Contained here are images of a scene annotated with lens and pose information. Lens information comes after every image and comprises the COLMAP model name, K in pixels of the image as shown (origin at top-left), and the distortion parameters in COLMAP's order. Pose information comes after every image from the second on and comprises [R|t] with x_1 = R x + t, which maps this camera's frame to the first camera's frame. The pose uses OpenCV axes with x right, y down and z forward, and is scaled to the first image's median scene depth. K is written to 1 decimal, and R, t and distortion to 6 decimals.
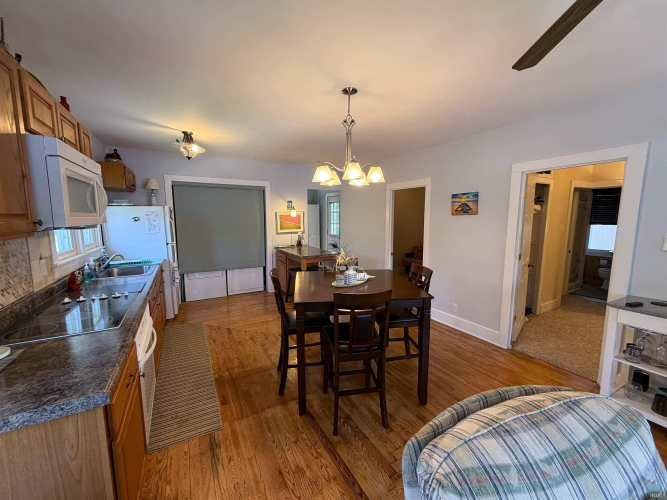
lens RADIAL K [[268.8, 0, 333.3], [0, 268.8, 249.5], [0, 0, 1]] dist [0.003724, -0.000845]
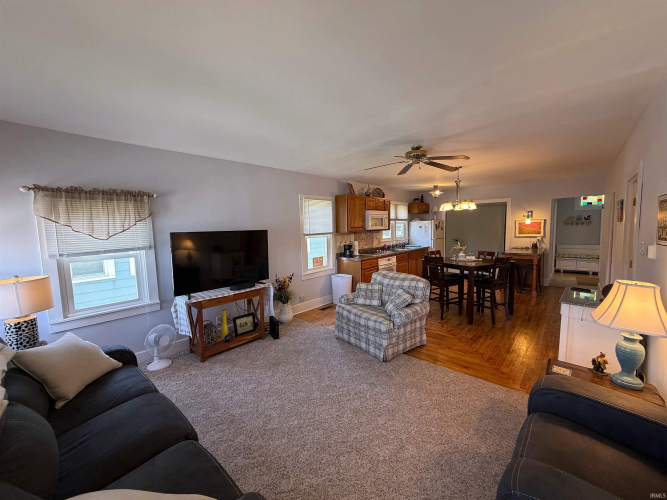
lens RADIAL K [[268.8, 0, 328.3], [0, 268.8, 251.2], [0, 0, 1]] dist [0.003724, -0.000845]
pose [[0.285884, 0.078197, -0.955068, 0.758247], [-0.096185, 0.993973, 0.052591, 0.024970], [0.953425, 0.076828, 0.291682, -0.215035]]
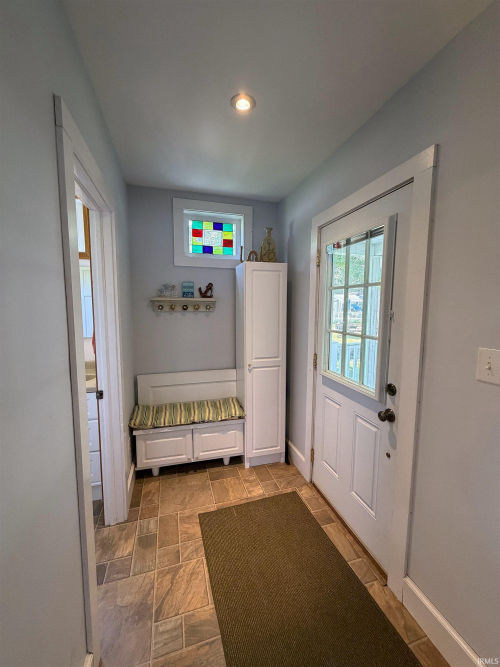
lens RADIAL K [[268.8, 0, 248.7], [0, 268.8, 336.8], [0, 0, 1]] dist [0.003724, -0.000845]
pose [[0.974778, 0.035871, -0.220276, -0.039427], [-0.042528, 0.998768, -0.025552, -0.116657], [0.219088, 0.034276, 0.975103, 1.040733]]
